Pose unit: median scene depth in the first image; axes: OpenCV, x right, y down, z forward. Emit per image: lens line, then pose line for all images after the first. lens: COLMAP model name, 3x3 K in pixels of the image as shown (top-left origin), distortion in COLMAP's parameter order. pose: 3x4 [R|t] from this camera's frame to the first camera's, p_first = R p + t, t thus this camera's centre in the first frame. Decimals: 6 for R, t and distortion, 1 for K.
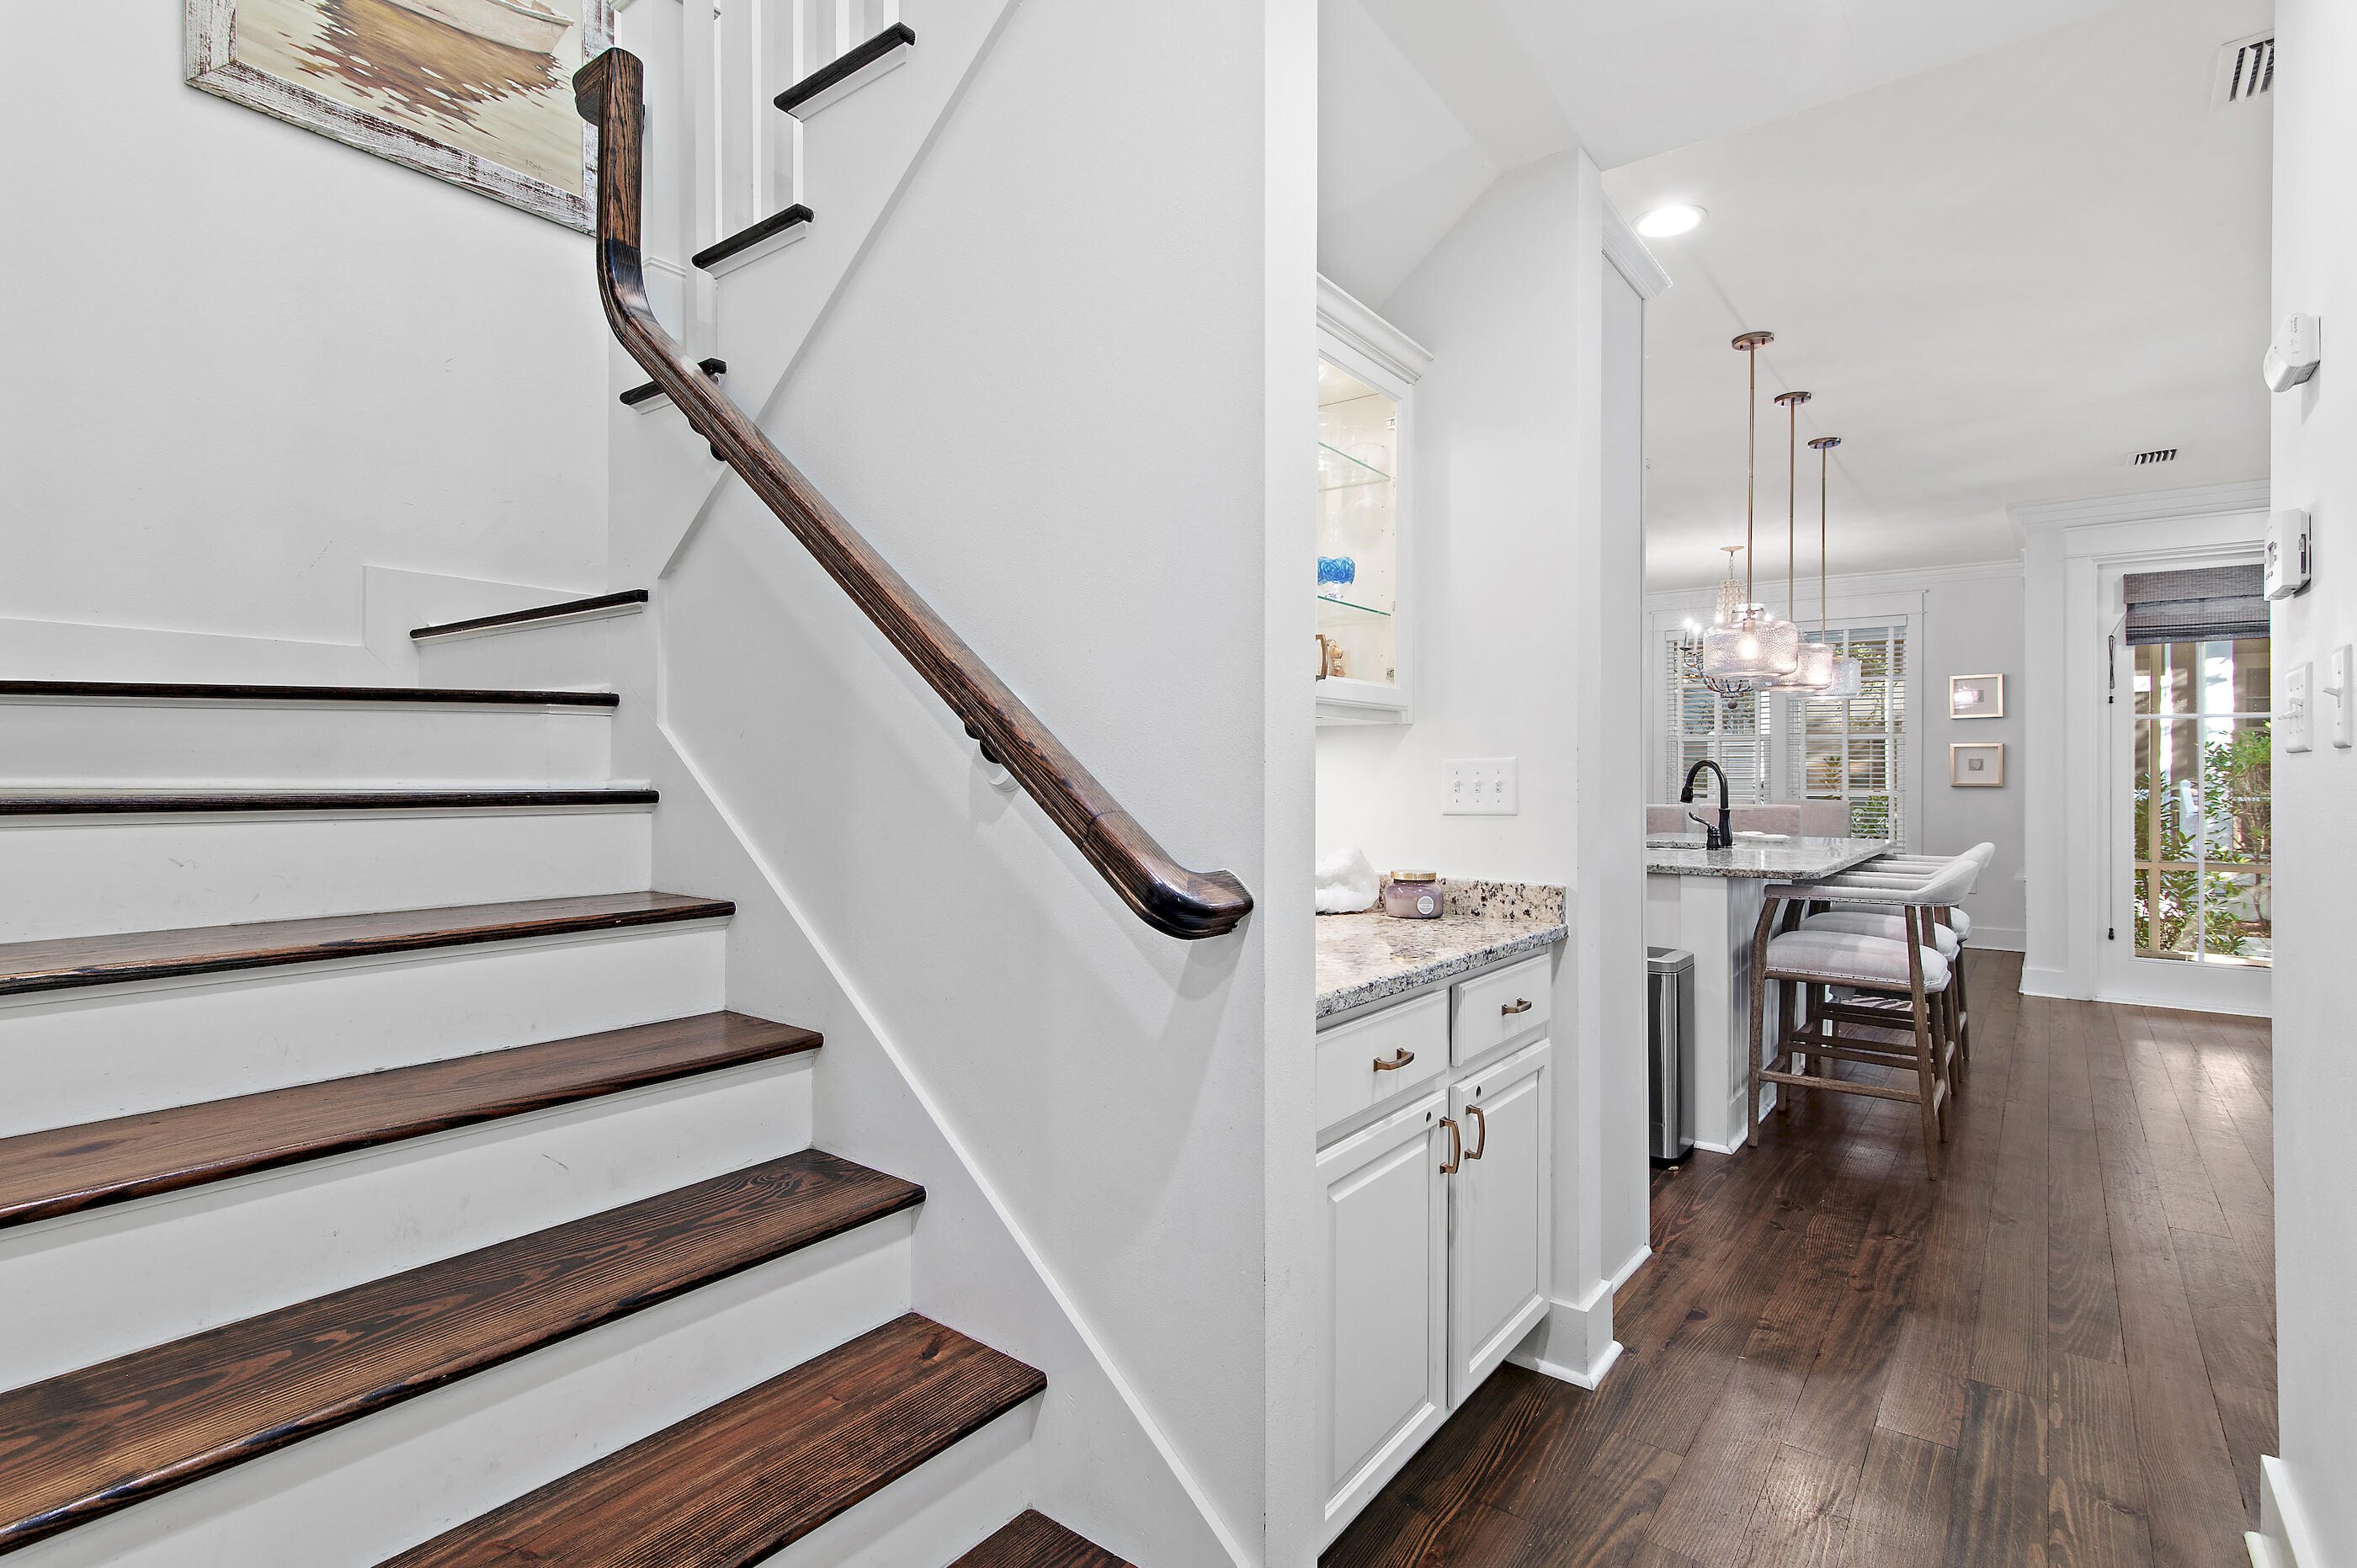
lens RADIAL K [[1159.4, 0, 1174.4], [0, 1159.4, 777.8], [0, 0, 1]] dist [0.021794, -0.005372]
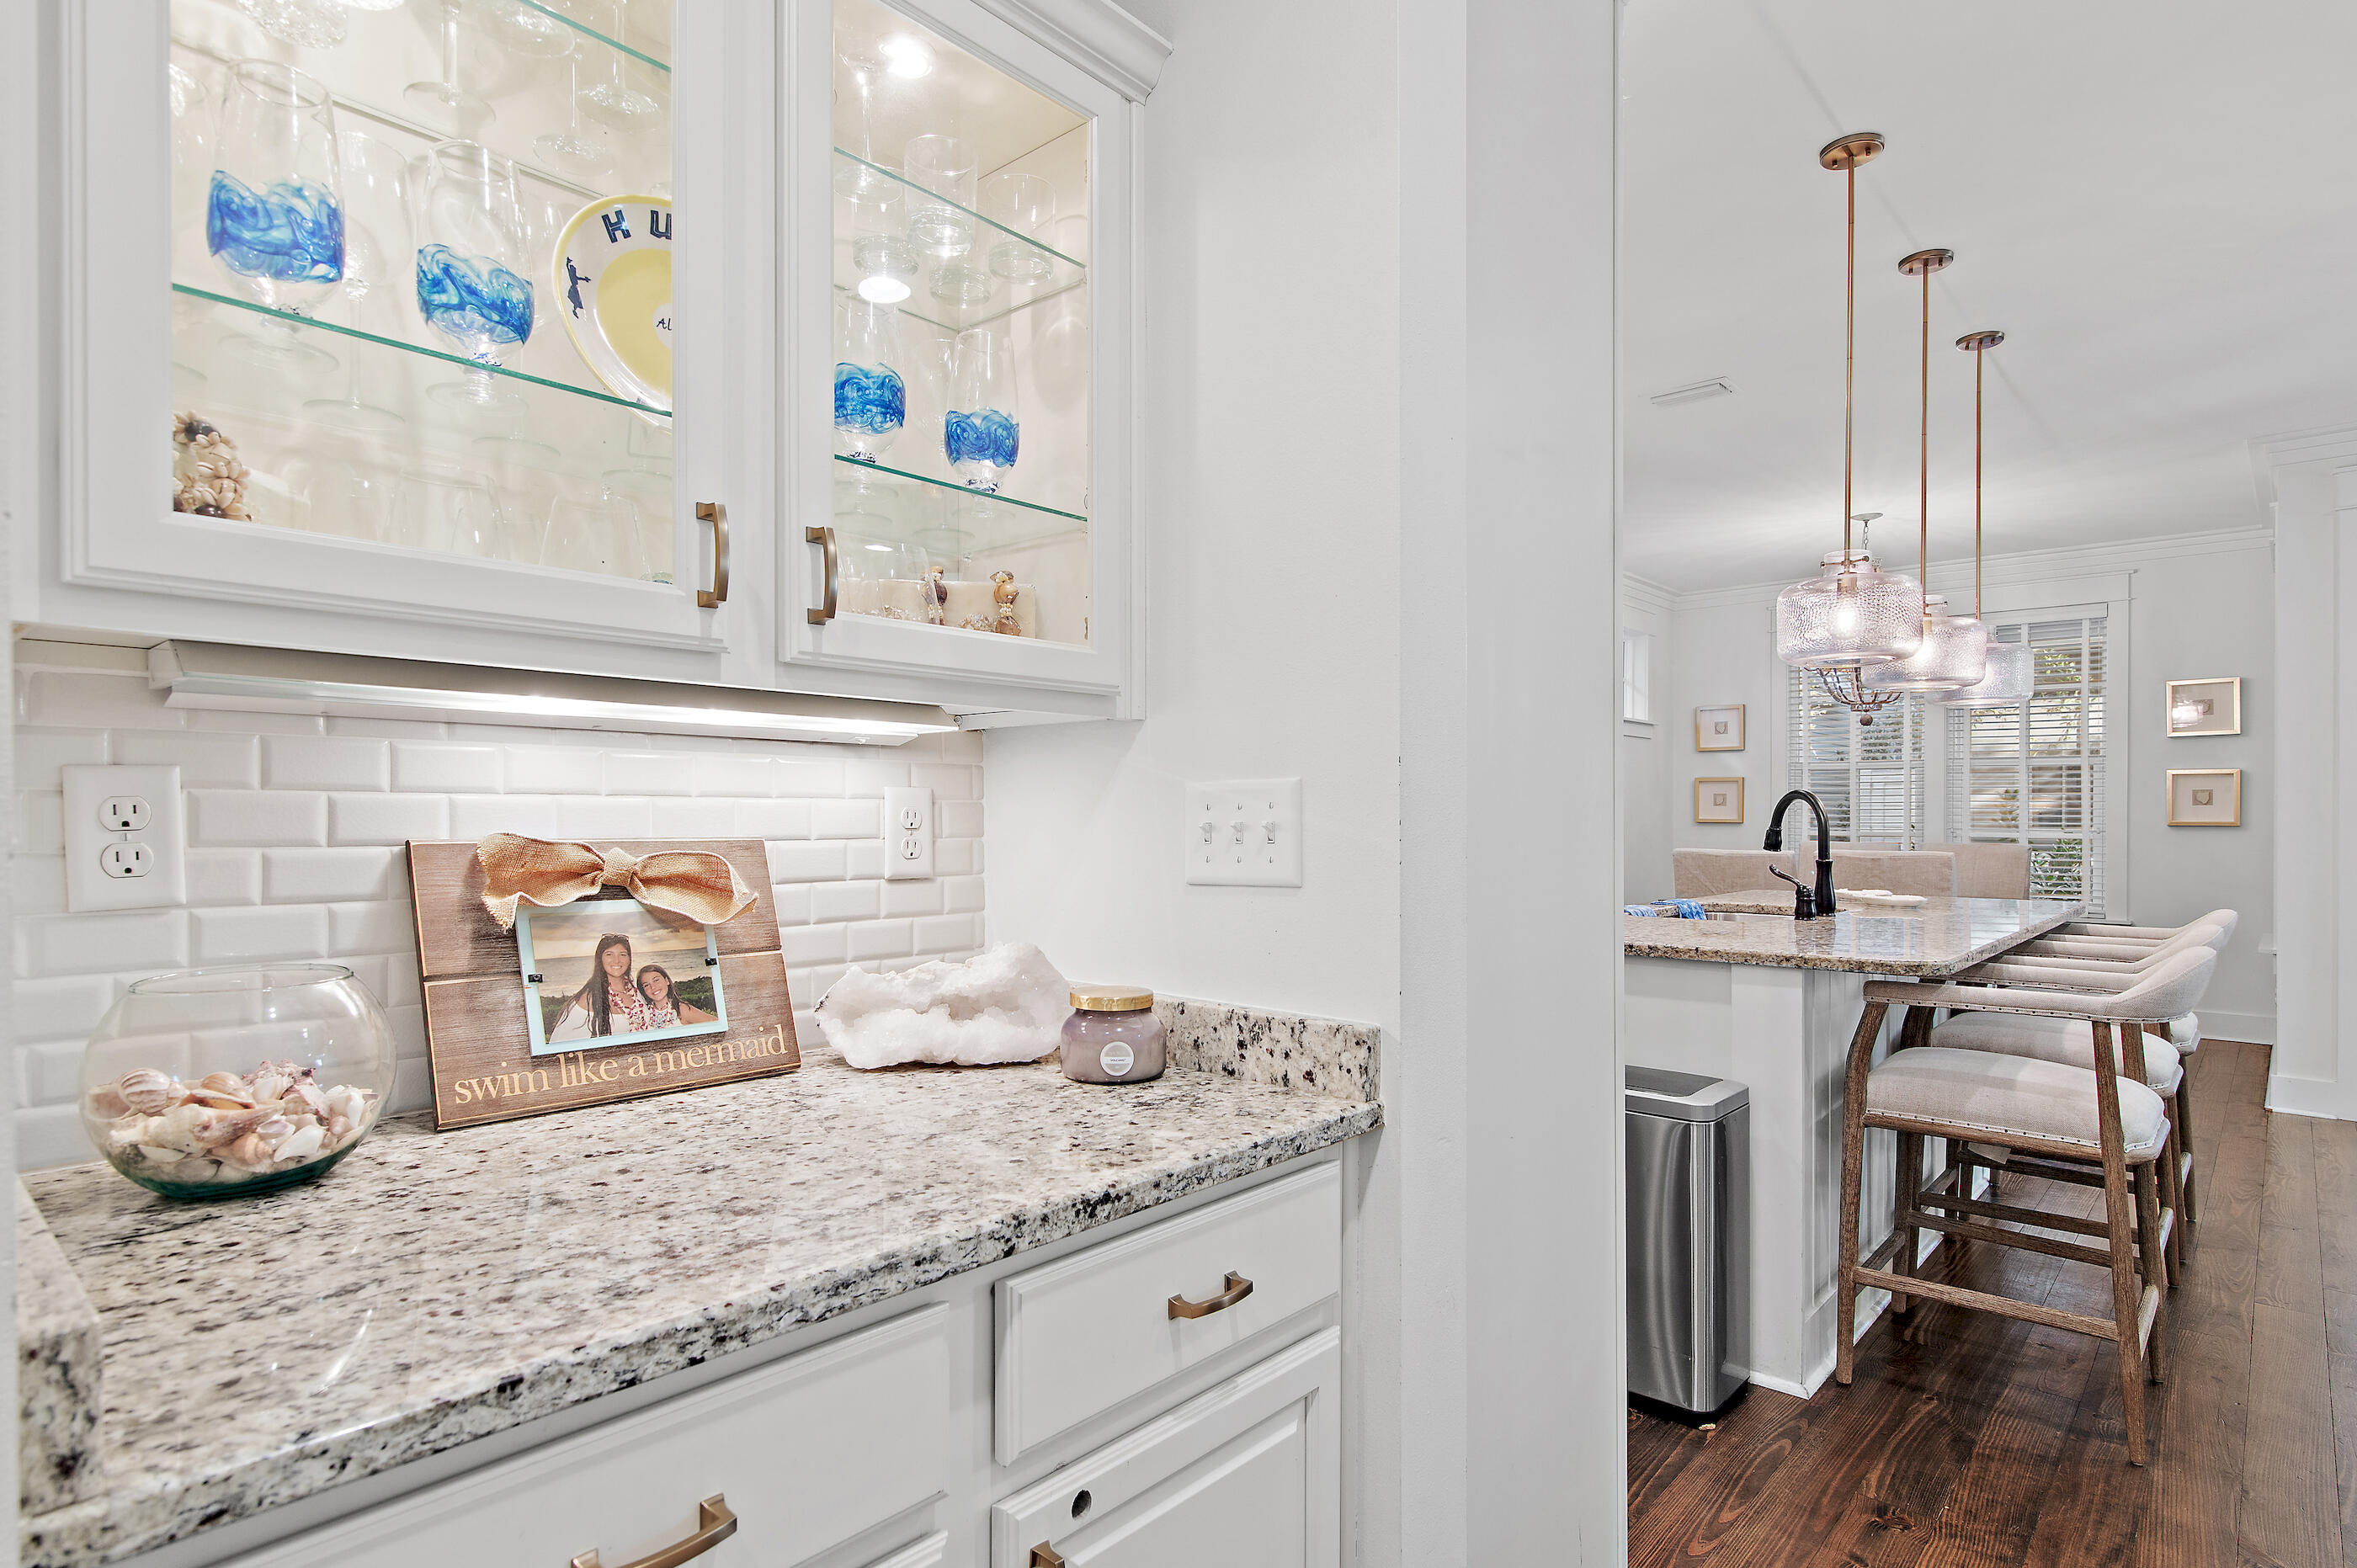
lens RADIAL K [[1275.9, 0, 1133.1], [0, 1275.9, 824.6], [0, 0, 1]] dist [0.005171, -0.001855]
pose [[0.995699, -0.001222, -0.092642, 0.179575], [0.001795, 0.999980, 0.006101, 0.000072], [0.092633, -0.006242, 0.995681, 0.275081]]
